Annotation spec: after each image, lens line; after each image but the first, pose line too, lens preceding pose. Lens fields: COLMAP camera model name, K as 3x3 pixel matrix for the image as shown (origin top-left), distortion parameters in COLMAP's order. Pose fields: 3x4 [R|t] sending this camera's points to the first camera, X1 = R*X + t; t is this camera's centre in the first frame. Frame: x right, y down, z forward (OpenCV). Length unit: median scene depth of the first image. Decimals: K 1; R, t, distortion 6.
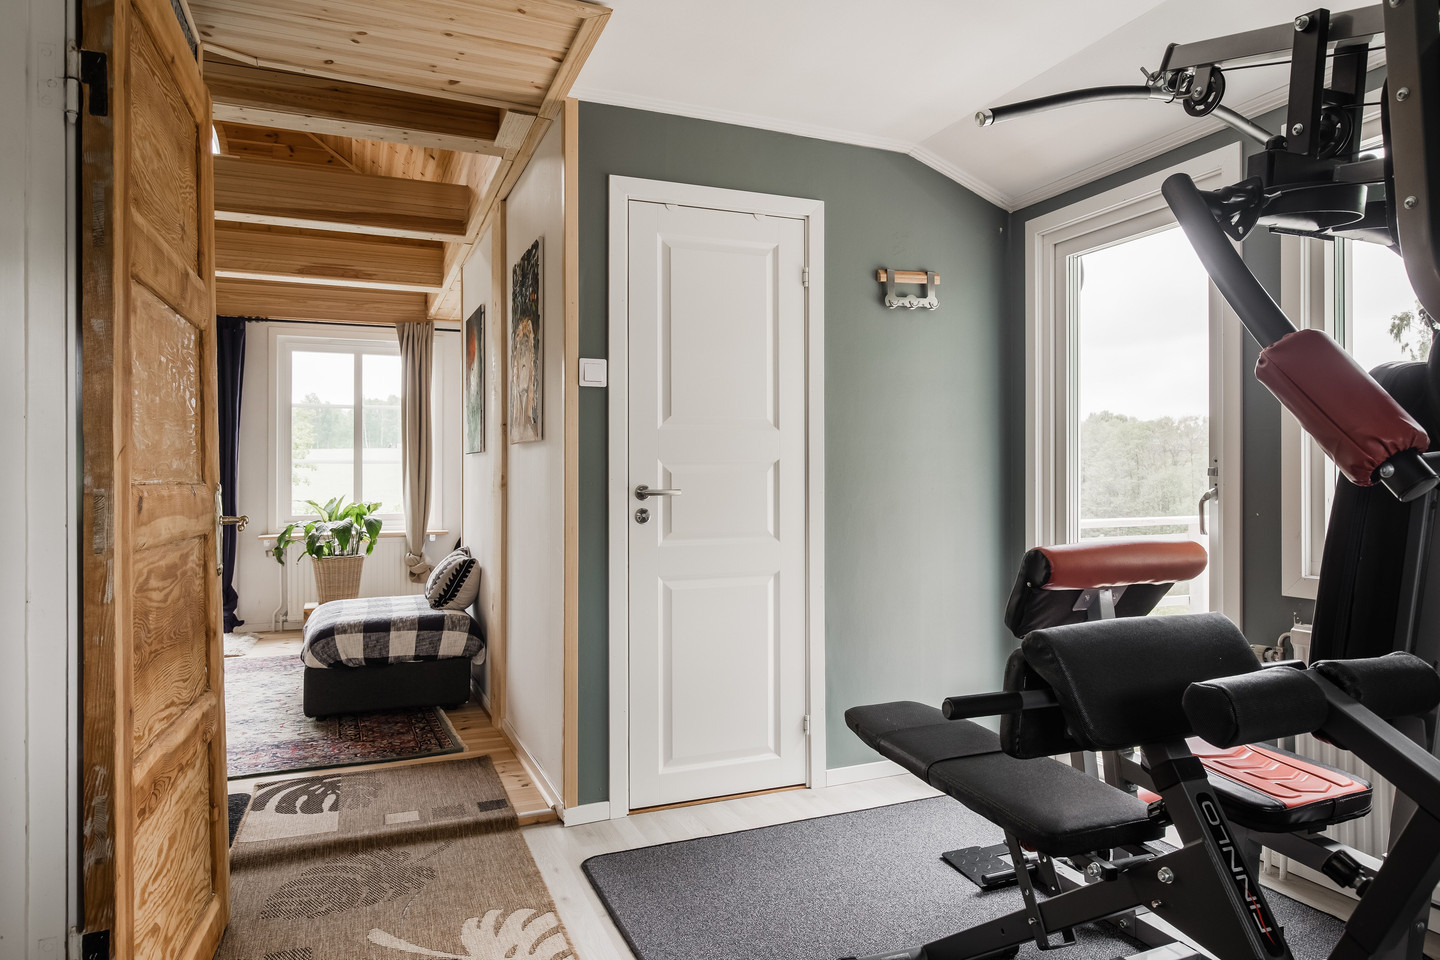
lens RADIAL K [[885.6, 0, 722.0], [0, 885.6, 476.6], [0, 0, 1]] dist [0.002576, 0.000010]
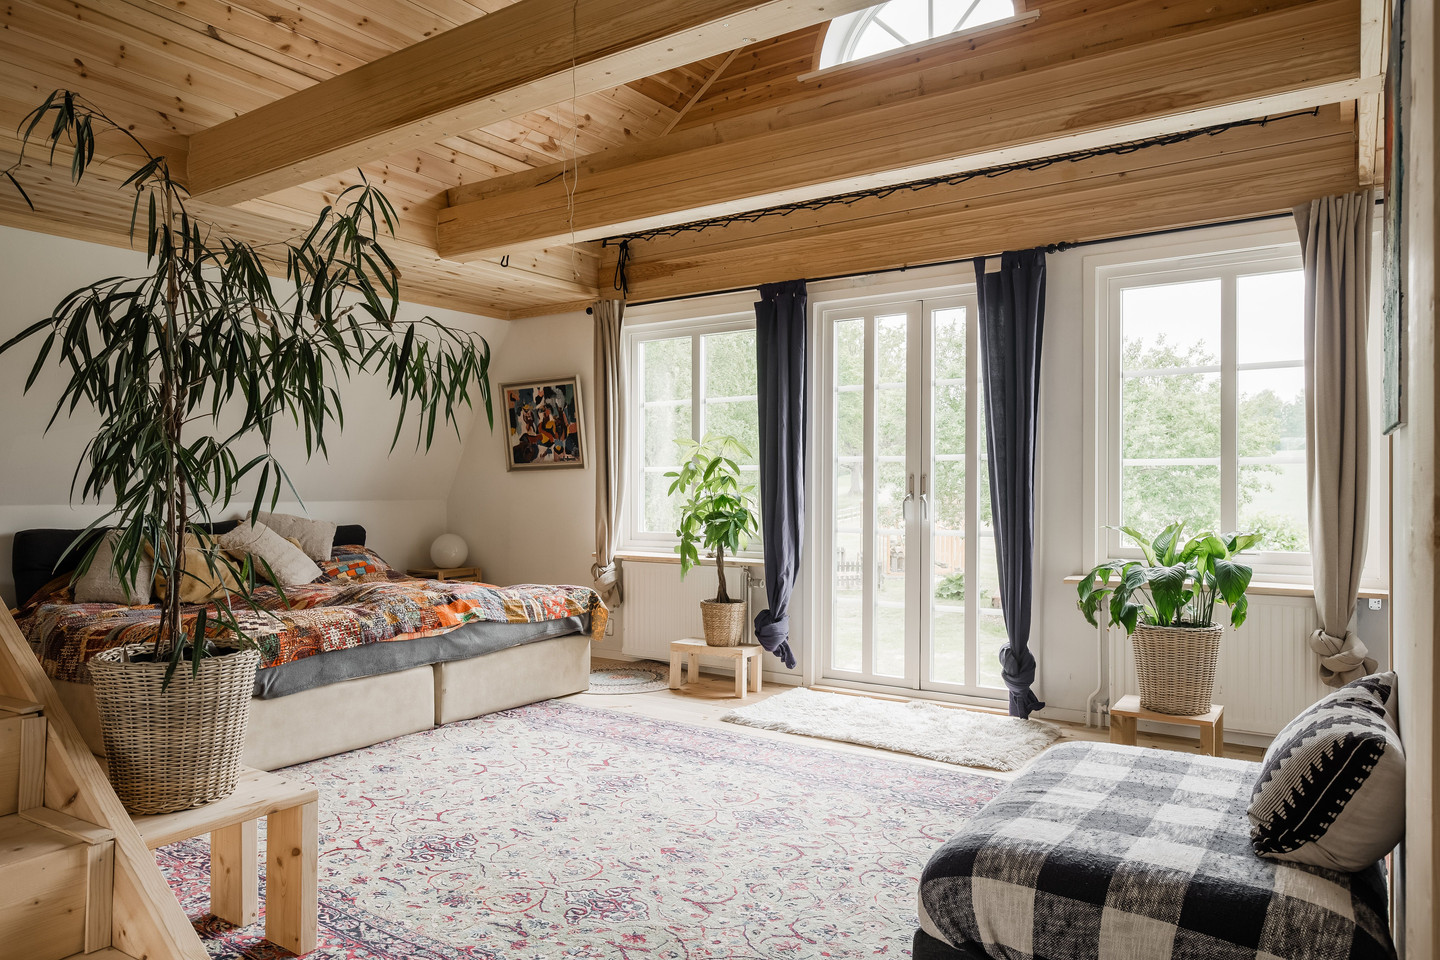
lens RADIAL K [[948.4, 0, 722.7], [0, 948.4, 477.8], [0, 0, 1]] dist [-0.000719, -0.000934]
pose [[0.555558, -0.000887, -0.831477, -0.084171], [-0.003436, 0.999988, -0.003363, -0.003300], [0.831471, 0.004725, 0.555548, 0.417232]]
